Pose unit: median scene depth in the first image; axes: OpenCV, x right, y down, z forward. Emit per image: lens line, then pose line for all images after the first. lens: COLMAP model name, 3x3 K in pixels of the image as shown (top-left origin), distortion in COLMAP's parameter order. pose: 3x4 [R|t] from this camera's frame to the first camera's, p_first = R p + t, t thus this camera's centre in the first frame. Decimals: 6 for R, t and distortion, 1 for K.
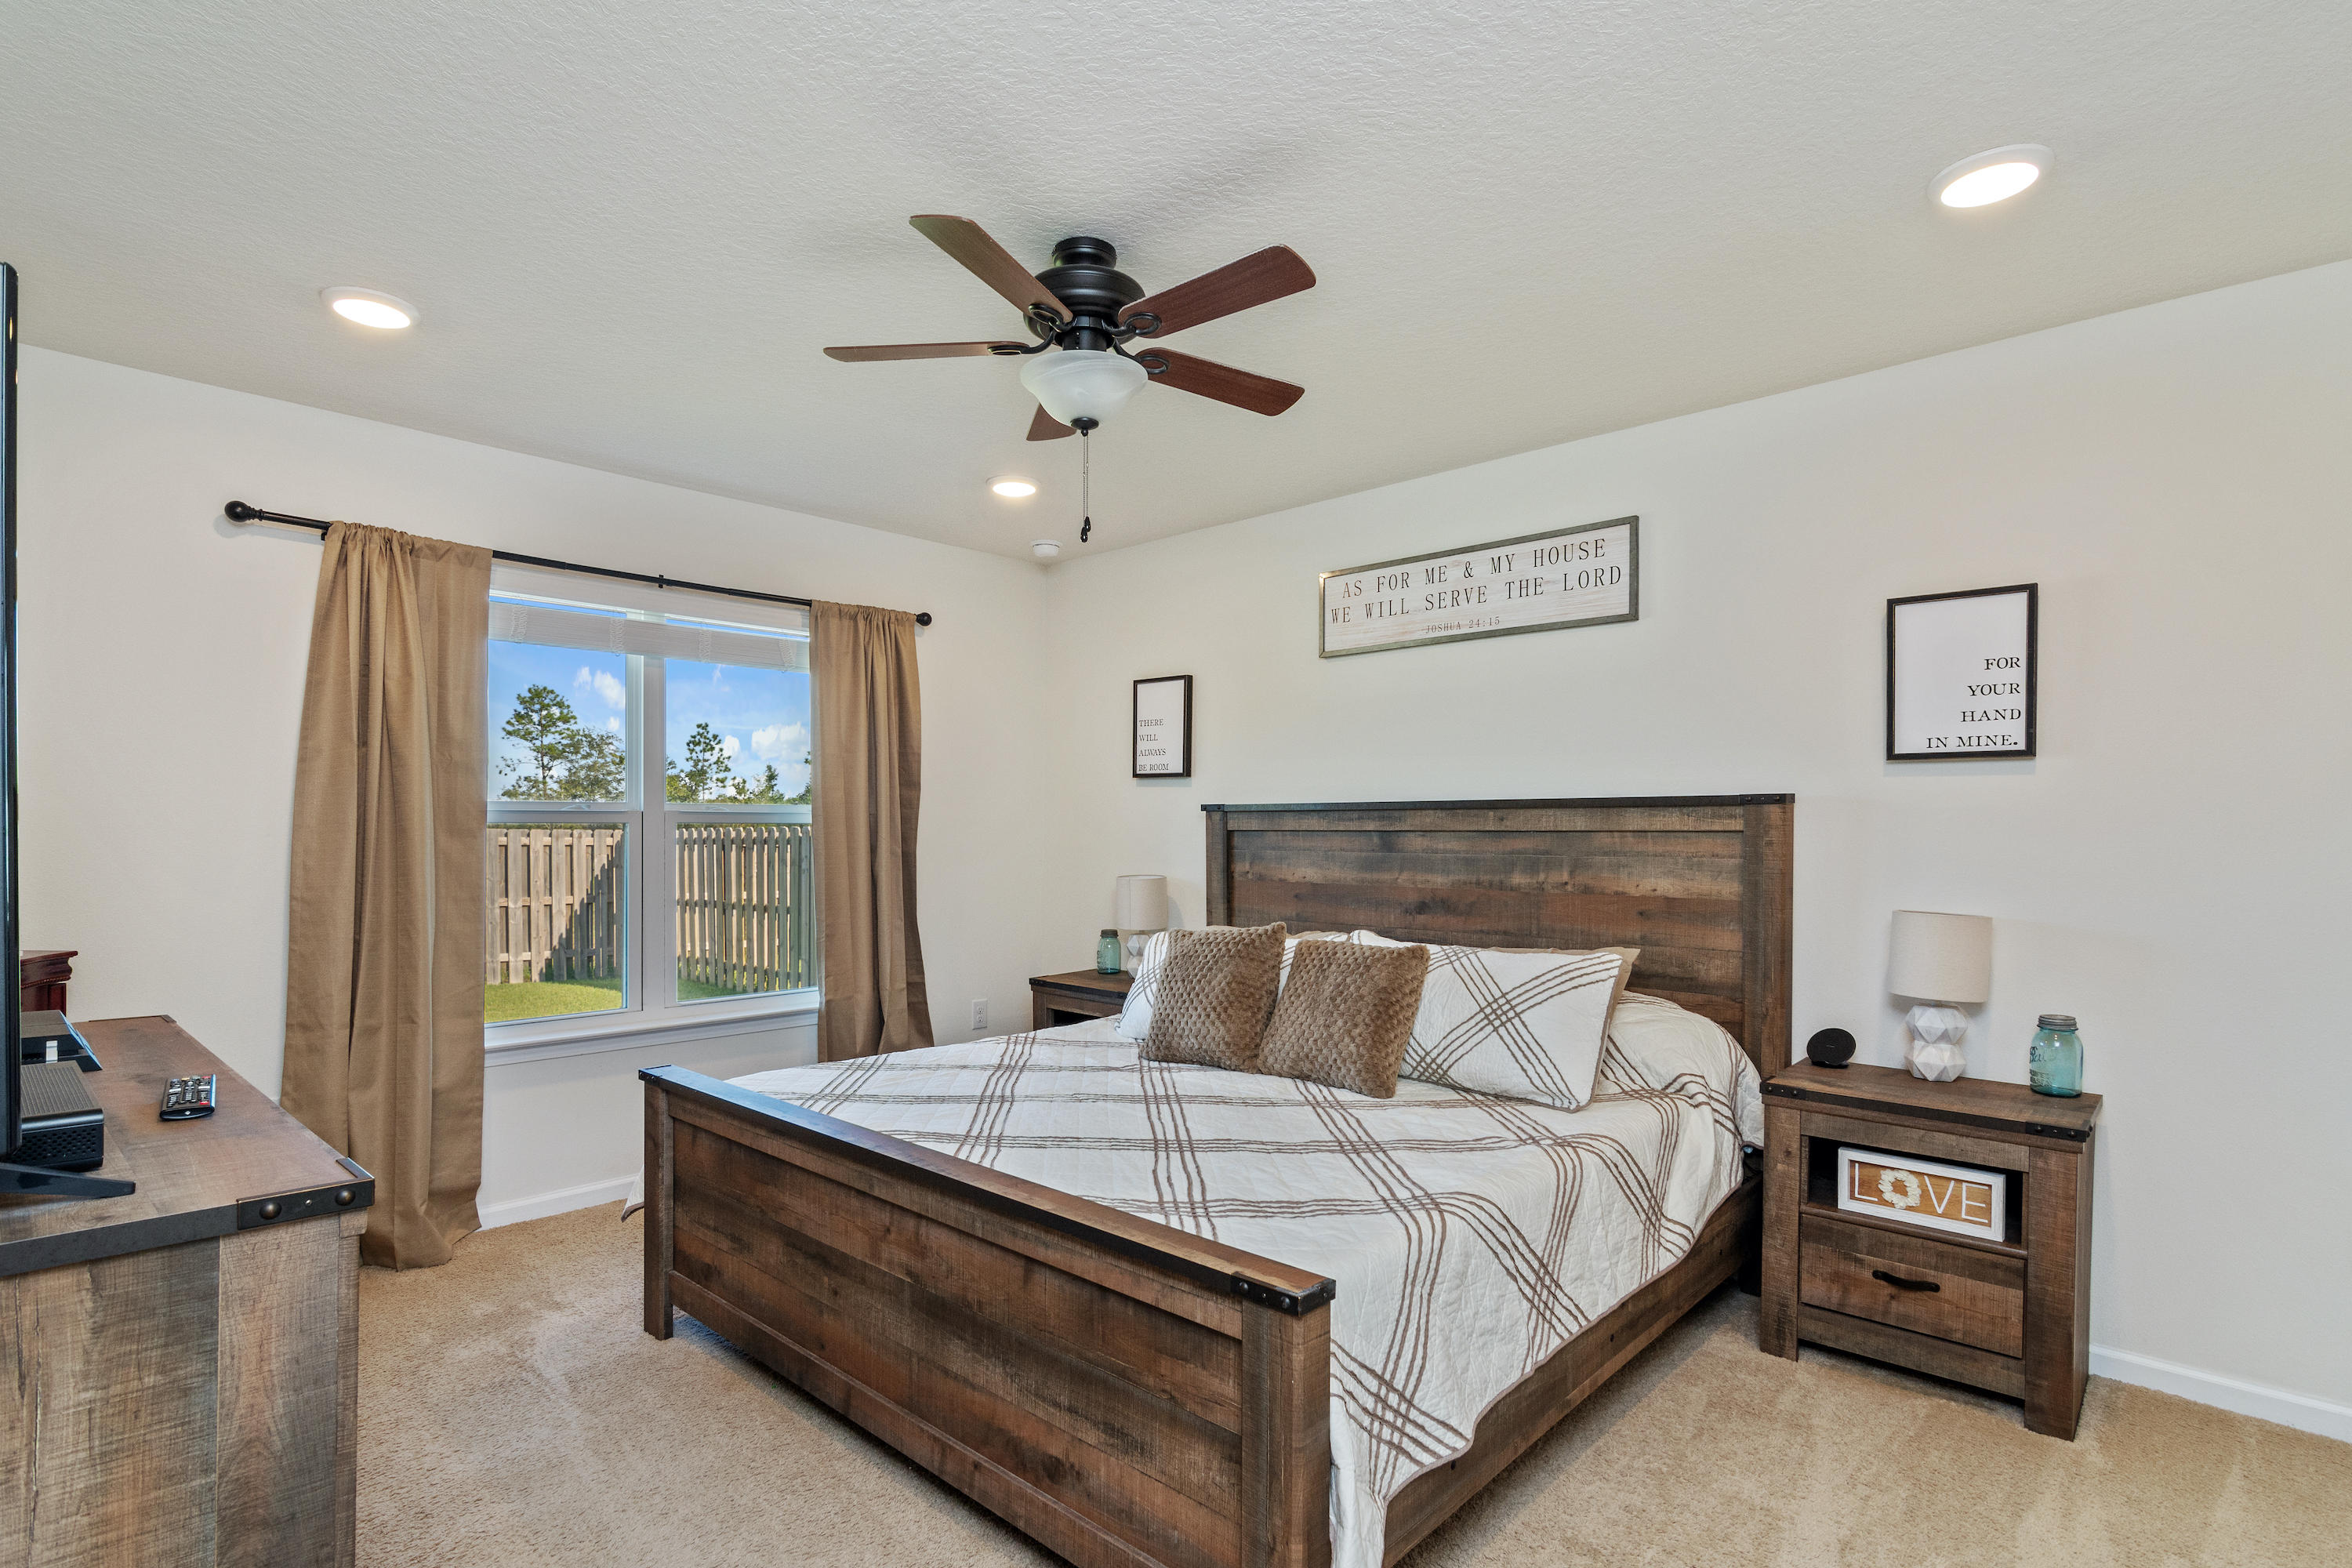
lens RADIAL K [[1146.2, 0, 1196.4], [0, 1146.2, 839.4], [0, 0, 1]] dist [-0.001616, 0.001655]
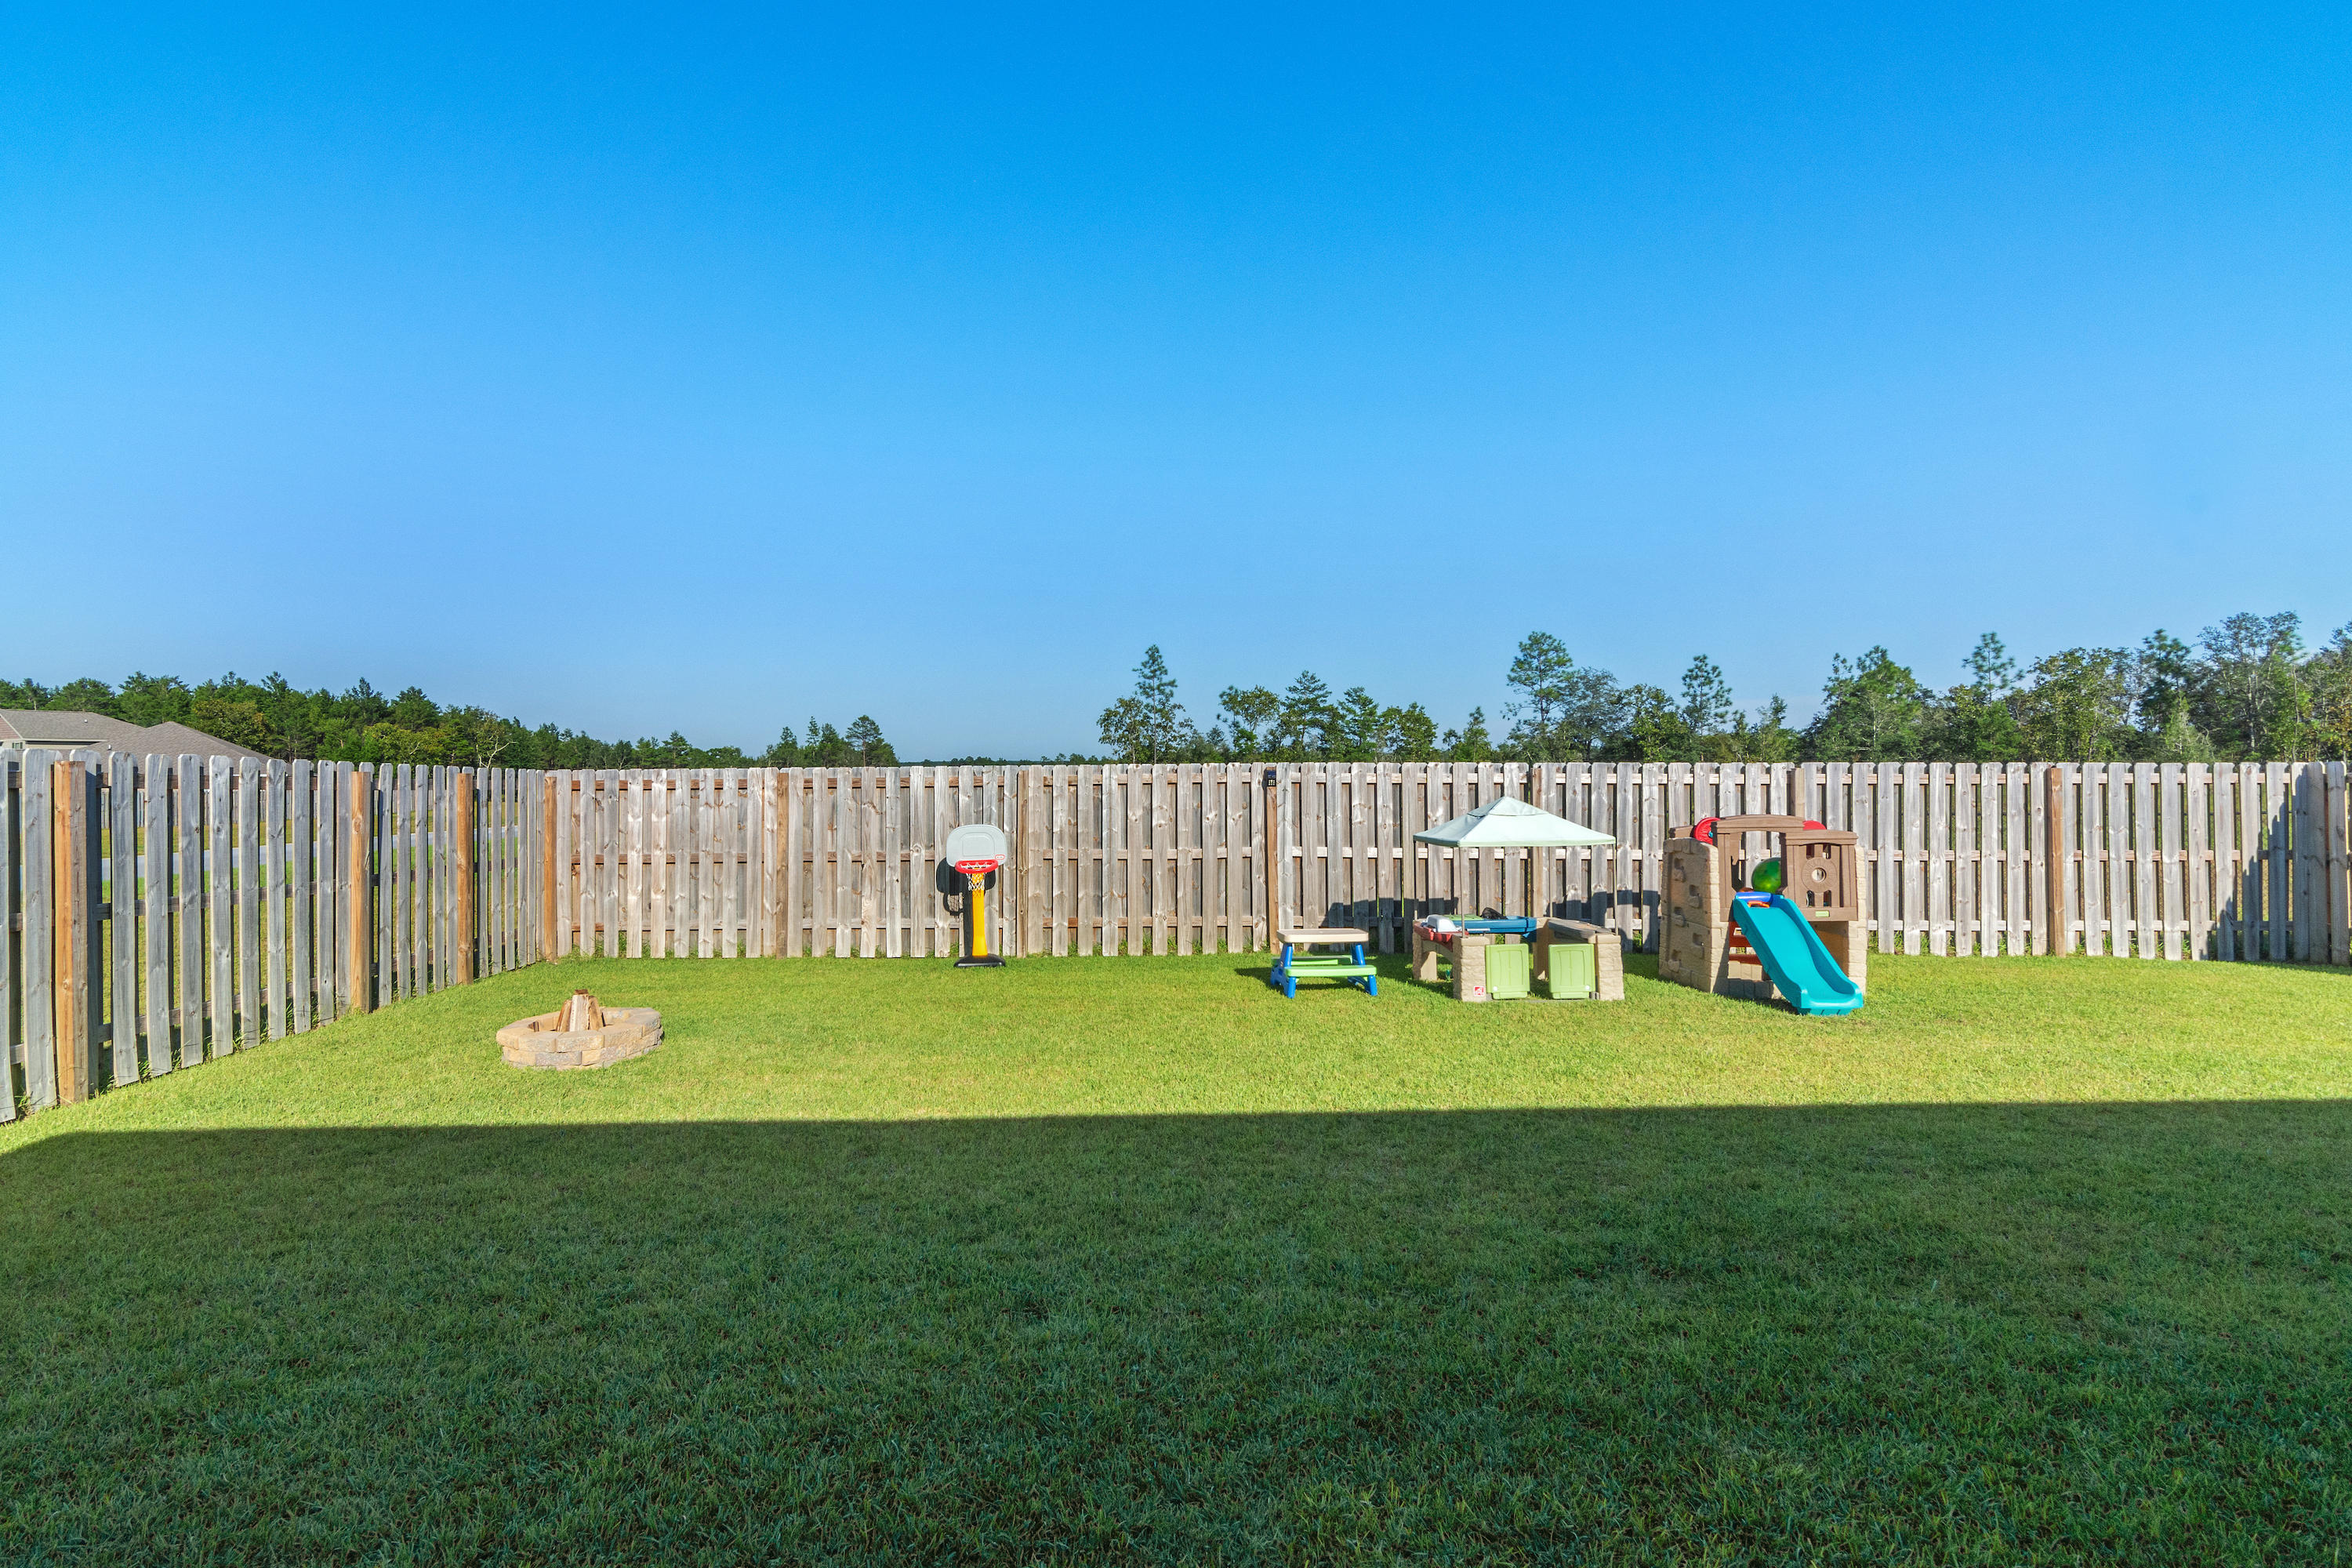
lens RADIAL K [[1146.2, 0, 1110.2], [0, 1146.2, 766.6], [0, 0, 1]] dist [-0.001616, 0.001655]
pose [[0.699829, -0.014398, -0.714166, -0.100246], [0.006814, 0.999886, -0.013481, -0.000204], [0.714278, 0.004568, 0.699847, -0.012632]]
